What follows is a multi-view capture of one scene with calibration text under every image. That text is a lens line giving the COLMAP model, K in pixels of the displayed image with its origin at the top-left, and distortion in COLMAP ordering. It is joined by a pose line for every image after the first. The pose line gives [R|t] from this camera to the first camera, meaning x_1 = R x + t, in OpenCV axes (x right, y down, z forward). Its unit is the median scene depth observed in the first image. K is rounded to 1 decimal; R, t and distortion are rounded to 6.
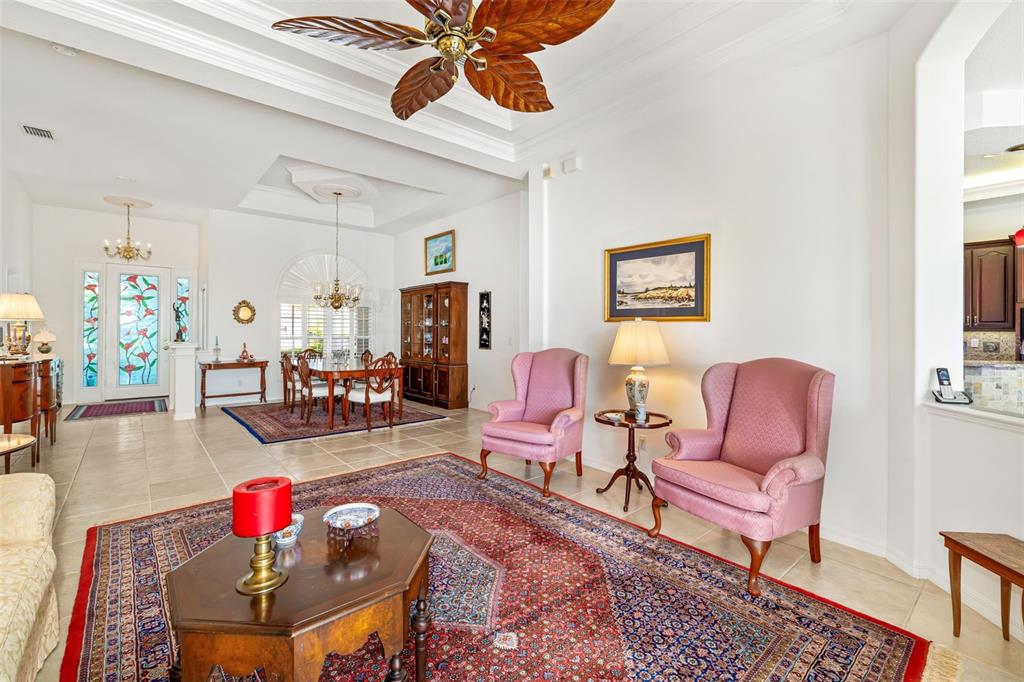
lens RADIAL K [[448.6, 0, 514.5], [0, 448.6, 330.5], [0, 0, 1]] dist [-0.001619, -0.000168]
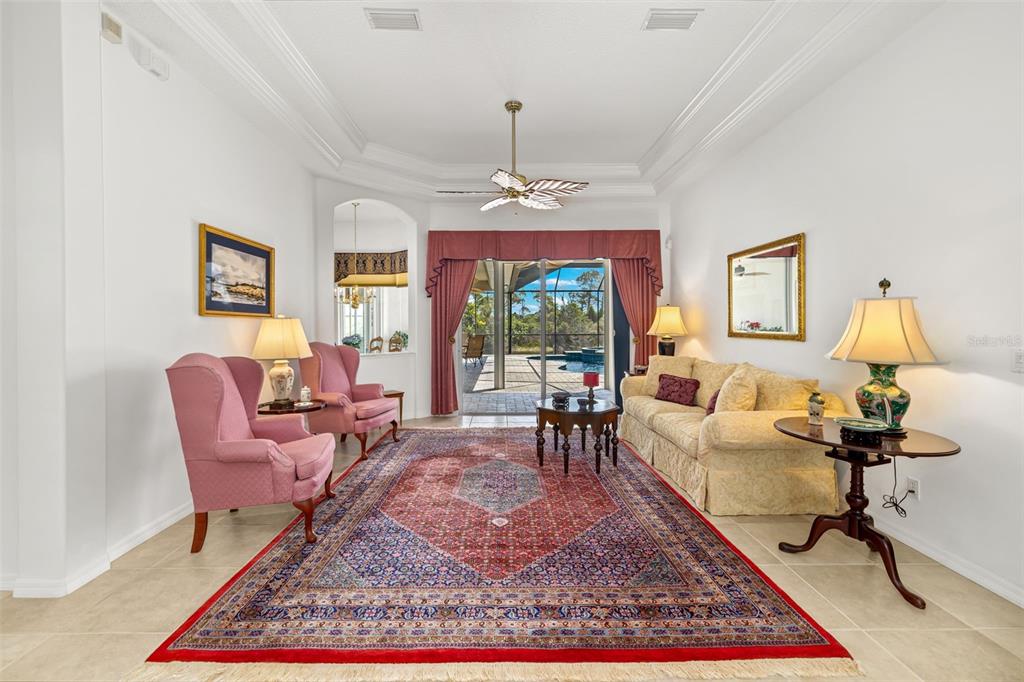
lens RADIAL K [[435.4, 0, 507.4], [0, 435.4, 324.4], [0, 0, 1]] dist [-0.001054, 0.000194]
pose [[-0.770318, -0.001512, 0.637658, -0.760288], [0.002199, 0.999985, 0.005028, -0.007079], [-0.637656, 0.005275, -0.770303, 1.372988]]
